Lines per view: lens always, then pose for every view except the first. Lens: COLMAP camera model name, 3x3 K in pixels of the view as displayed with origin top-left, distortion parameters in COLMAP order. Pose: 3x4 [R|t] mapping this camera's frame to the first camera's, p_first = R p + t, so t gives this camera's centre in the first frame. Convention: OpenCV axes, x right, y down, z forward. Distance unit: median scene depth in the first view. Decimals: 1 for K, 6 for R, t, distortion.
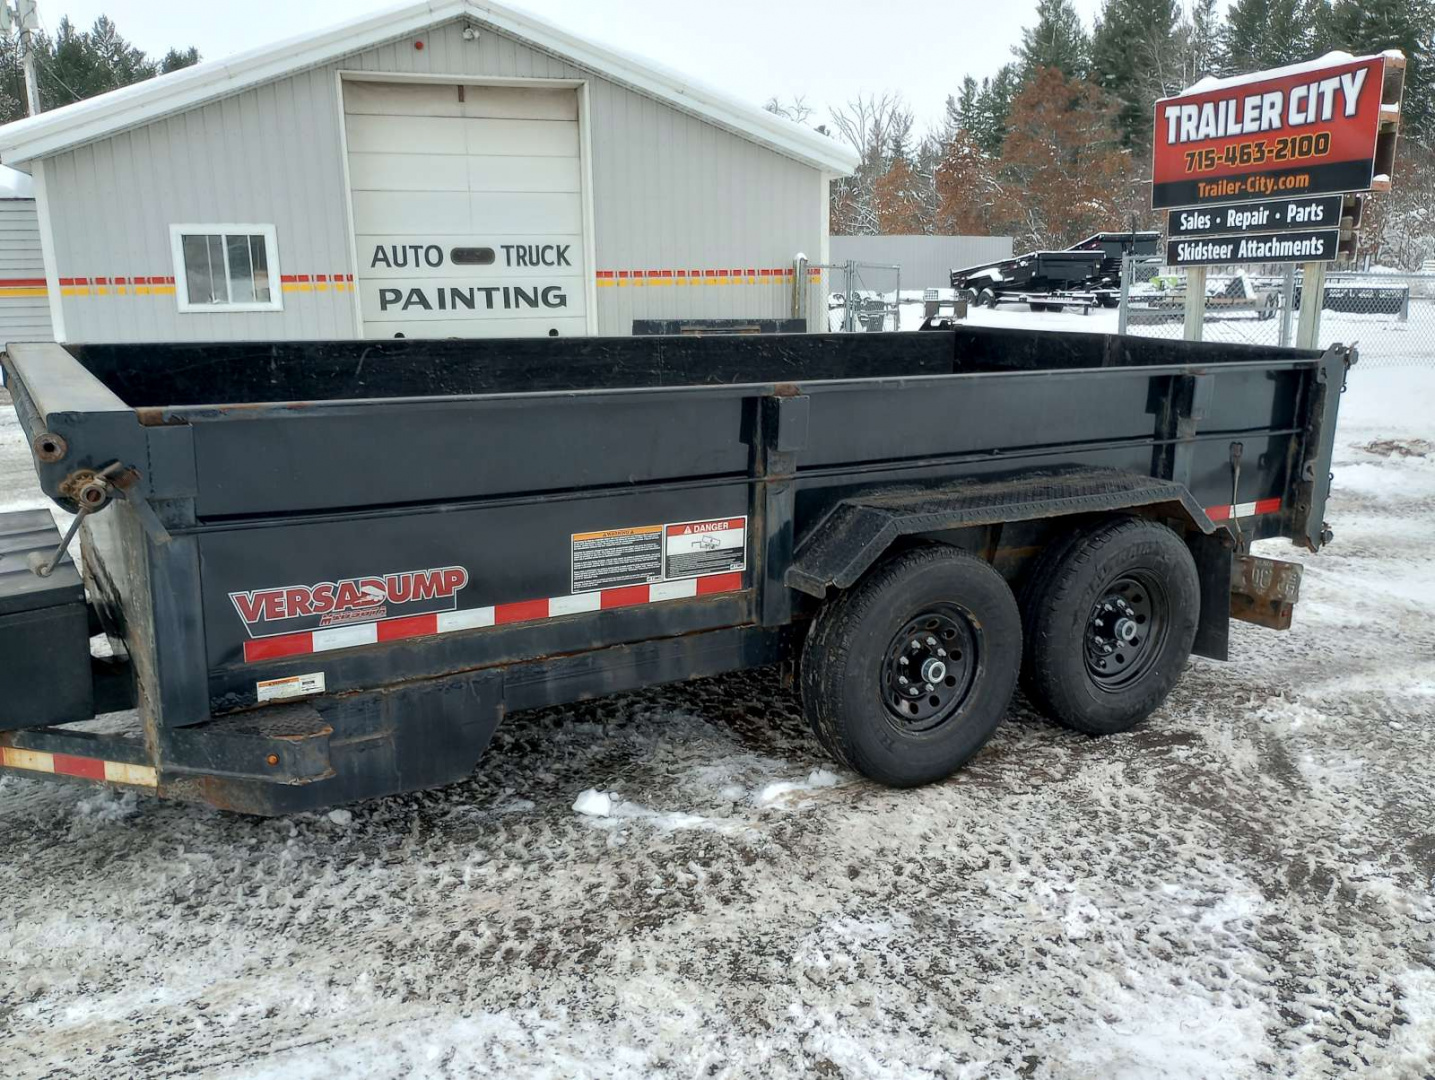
lens RADIAL K [[1195.1, 0, 722.4], [0, 1195.1, 535.9], [0, 0, 1]] dist [0.078826, -0.112391]
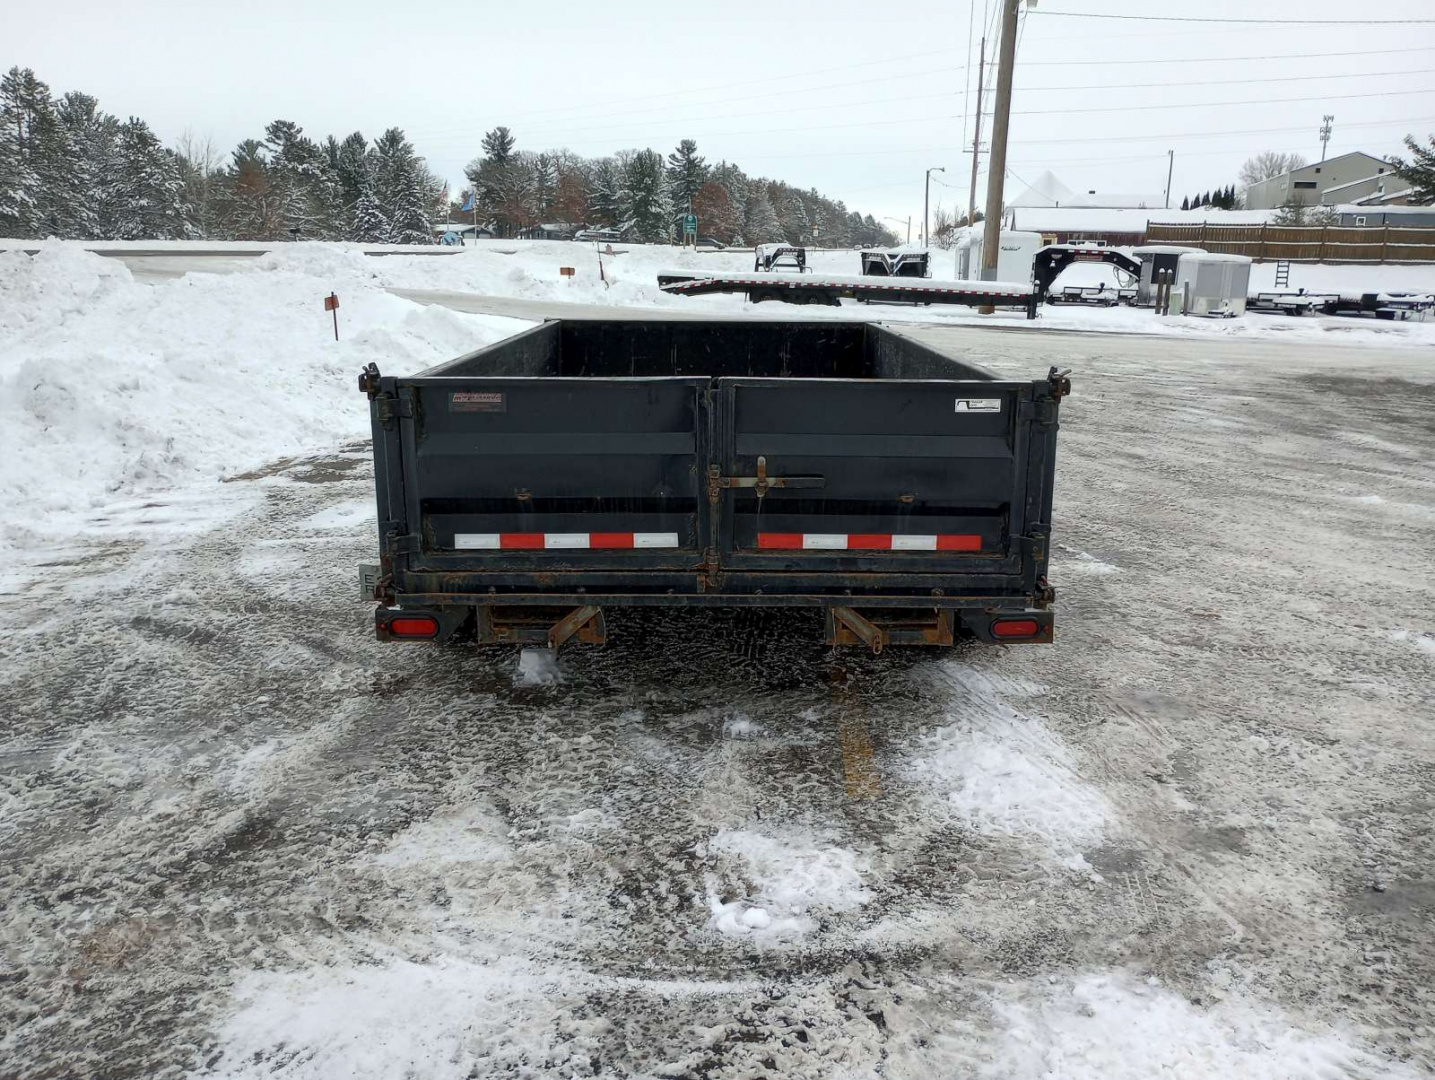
lens RADIAL K [[1189.4, 0, 717.2], [0, 1189.4, 529.8], [0, 0, 1]] dist [0.071964, -0.084418]
pose [[-0.521753, 0.168337, -0.836323, 0.415403], [-0.204881, 0.926921, 0.314391, -0.136685], [0.828129, 0.335381, -0.449135, 0.604668]]
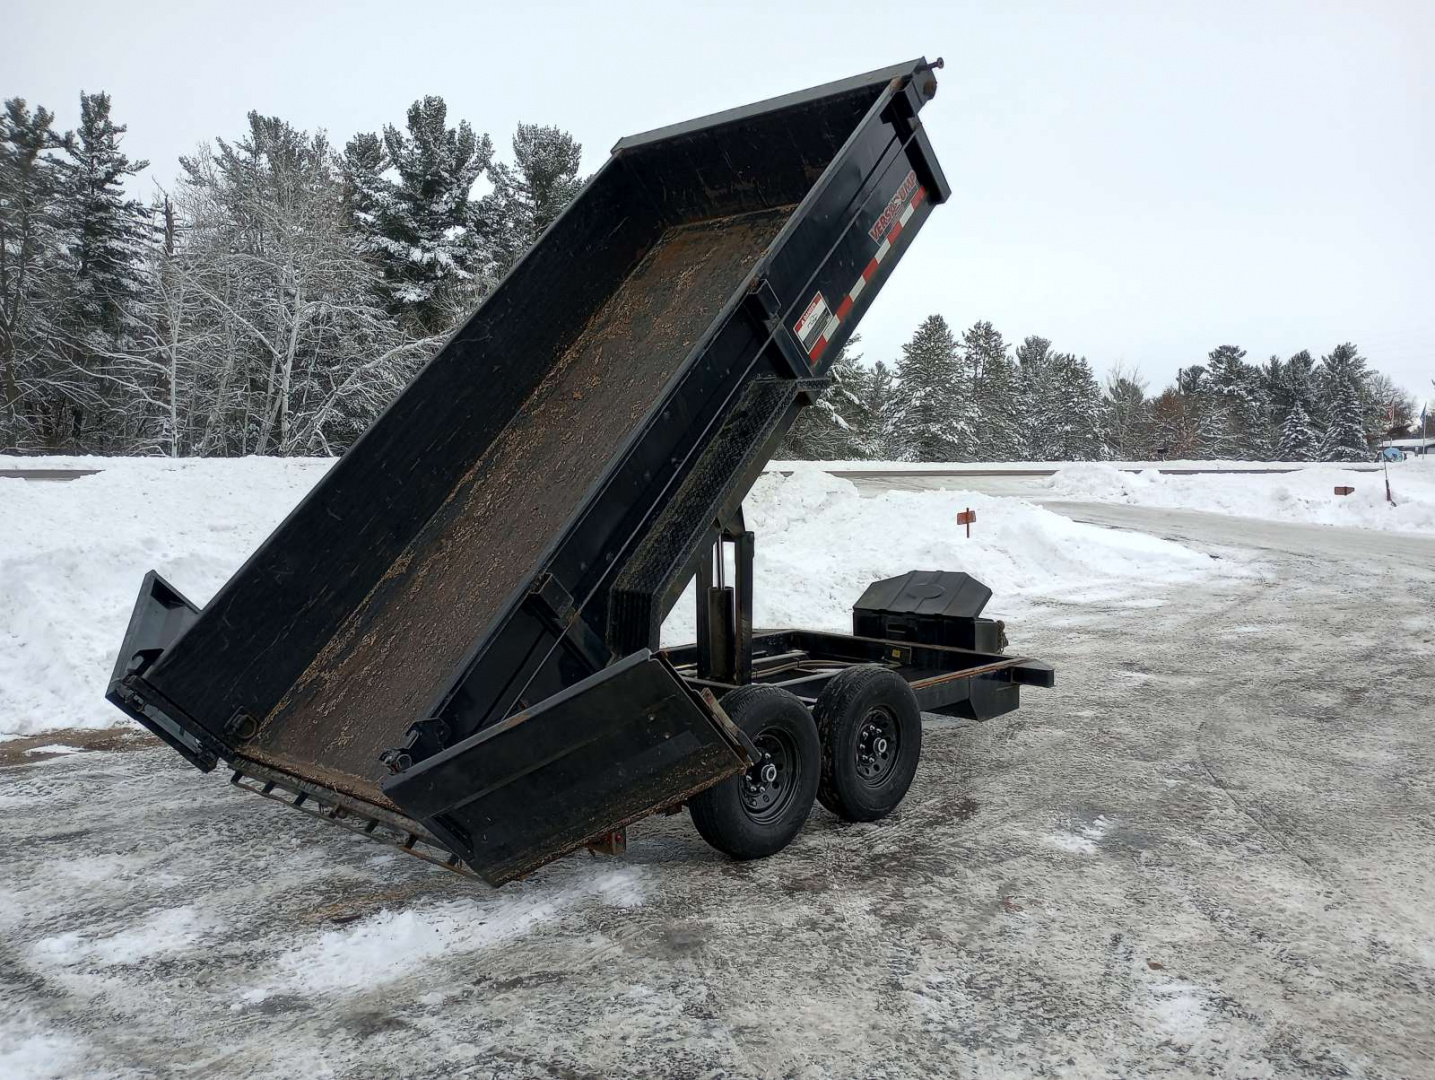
lens RADIAL K [[1178.9, 0, 720.9], [0, 1178.9, 528.3], [0, 0, 1]] dist [0.066830, -0.072104]
pose [[-0.962684, -0.010948, -0.270405, 0.135155], [-0.083615, 0.962327, 0.258720, -0.207259], [0.257386, 0.271675, -0.927332, 0.859456]]
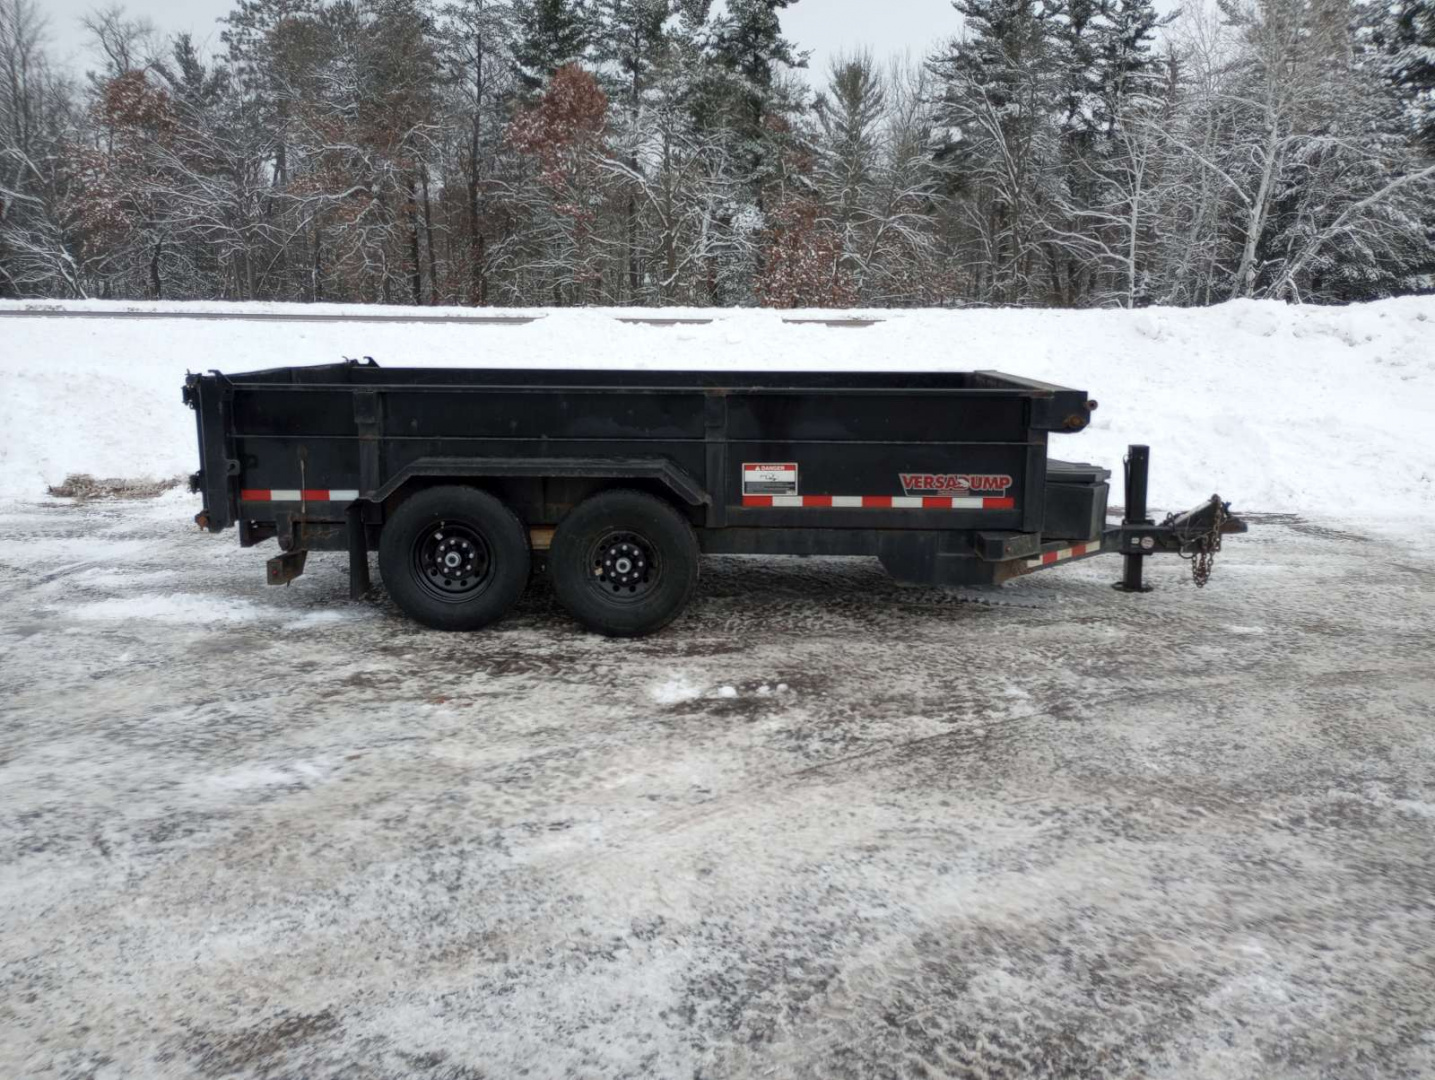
lens RADIAL K [[1176.9, 0, 717.5], [0, 1176.9, 540.0], [0, 0, 1]] dist [0.072589, -0.084541]
pose [[-0.829718, -0.125998, 0.543776, -0.341020], [0.102439, 0.923272, 0.370236, -0.187211], [-0.548702, 0.362895, -0.753149, 0.791723]]
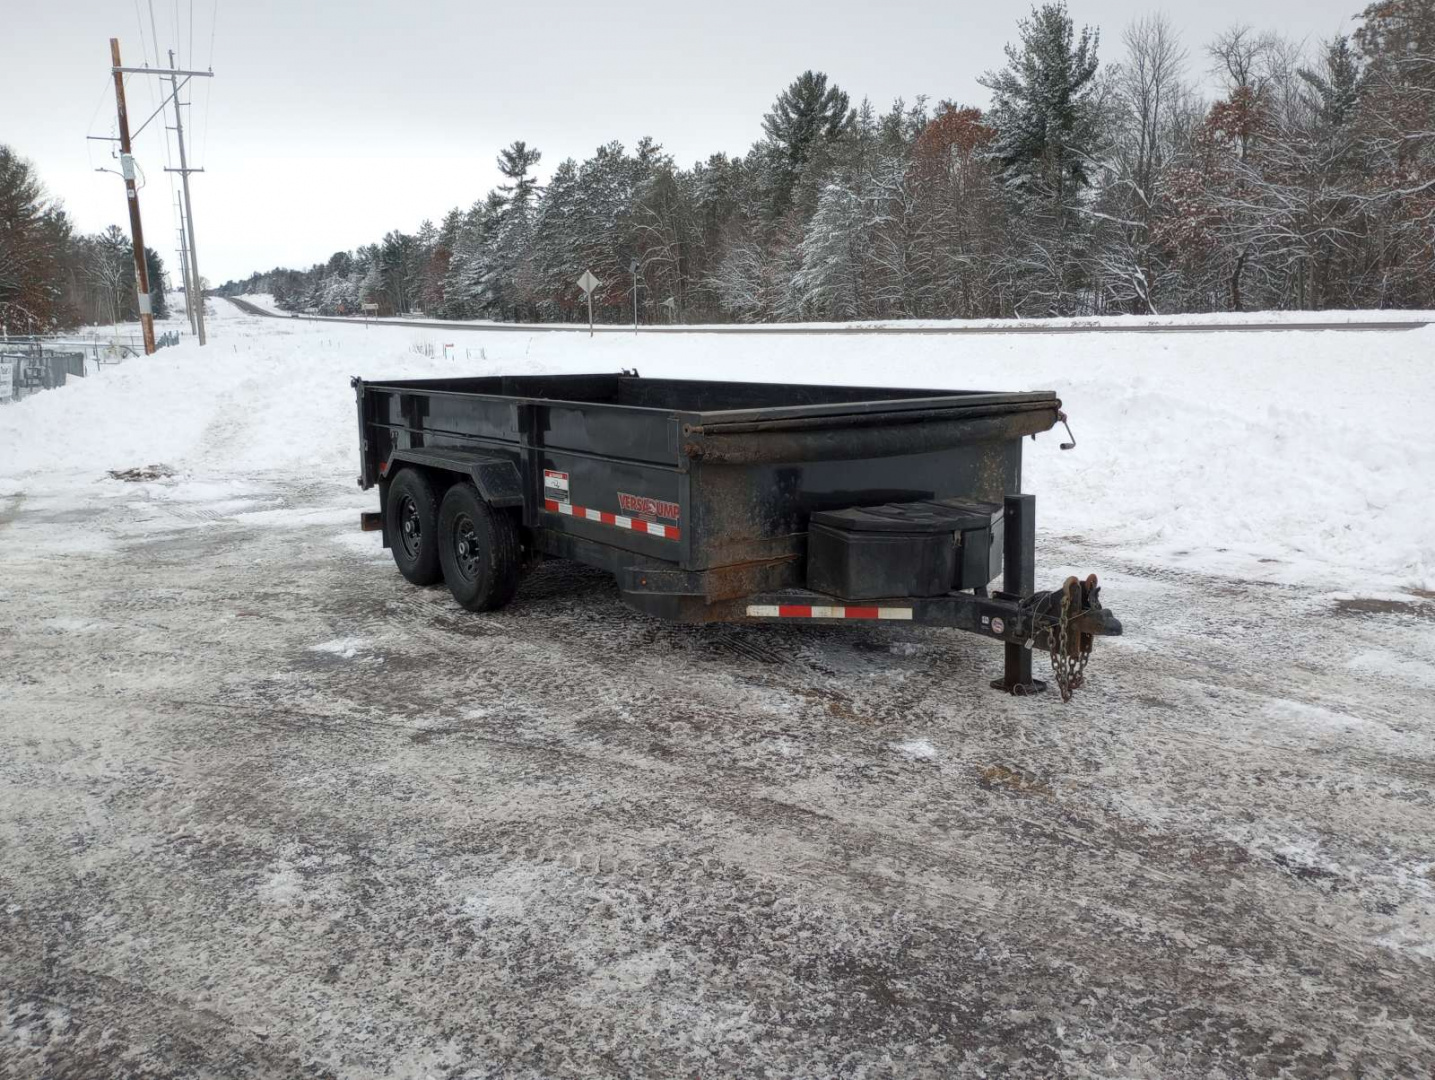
lens RADIAL K [[1187.0, 0, 719.2], [0, 1187.0, 531.2], [0, 0, 1]] dist [0.067575, -0.081096]
pose [[-0.061096, -0.180966, 0.981590, -0.606261], [0.233329, 0.953590, 0.190327, -0.092542], [-0.970476, 0.240662, -0.016036, 0.352792]]
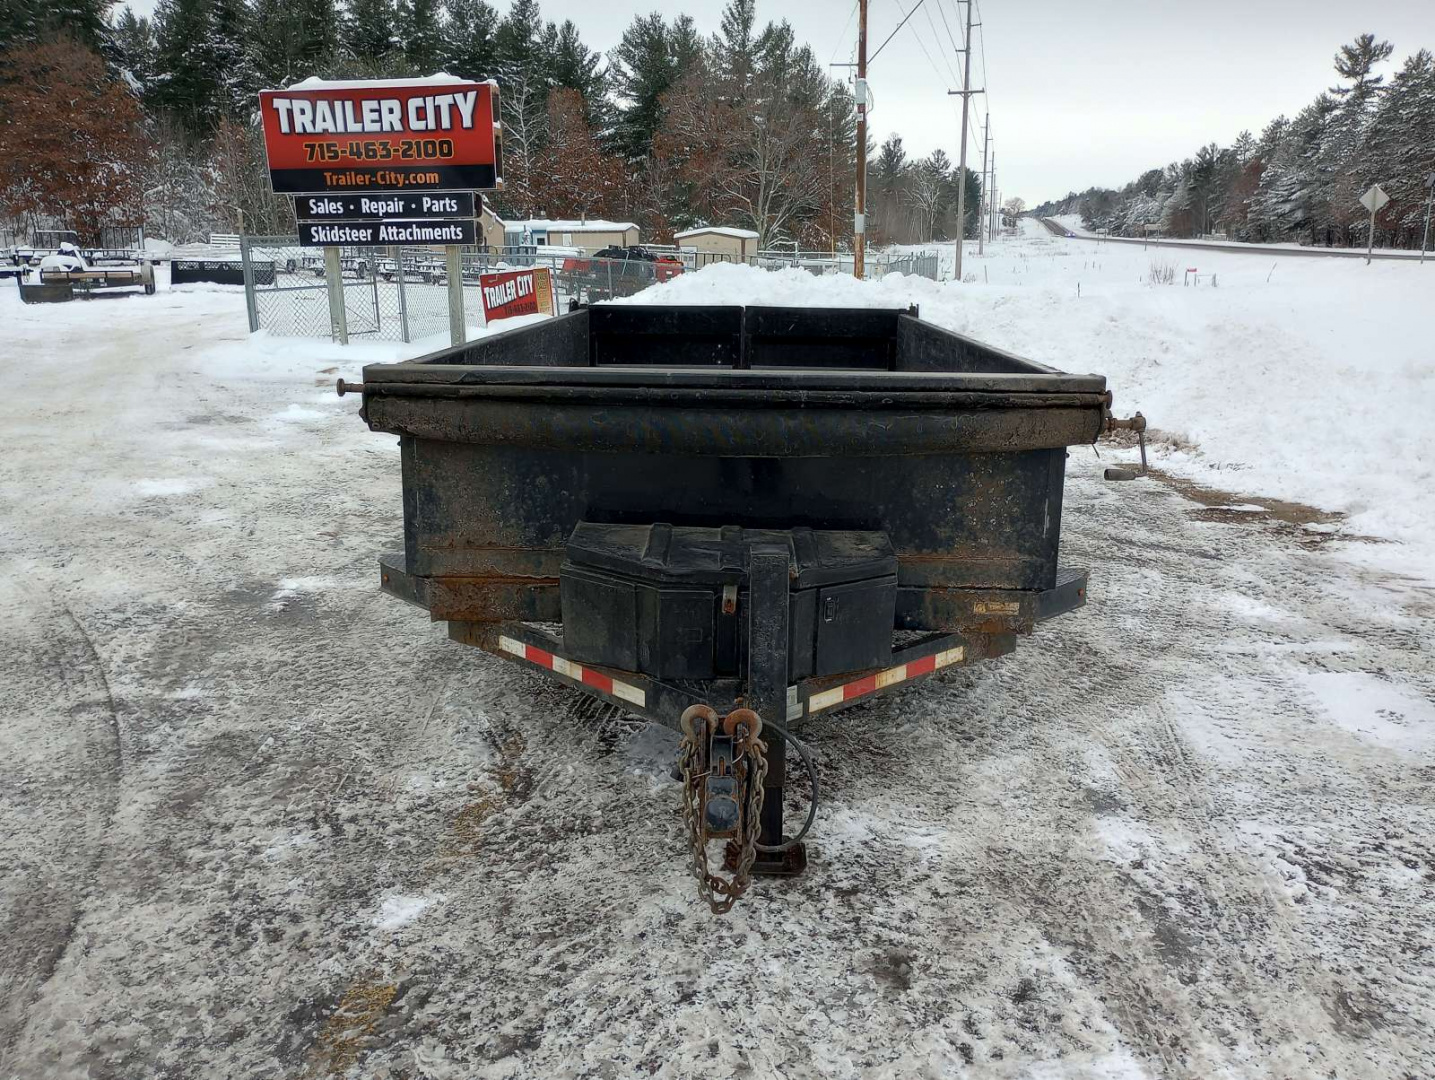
lens RADIAL K [[1191.4, 0, 719.6], [0, 1191.4, 529.3], [0, 0, 1]] dist [0.074944, -0.093384]
pose [[0.548424, -0.196967, 0.812671, -0.404538], [0.181369, 0.976746, 0.114338, -0.033950], [-0.816294, 0.084688, 0.571395, 0.104570]]
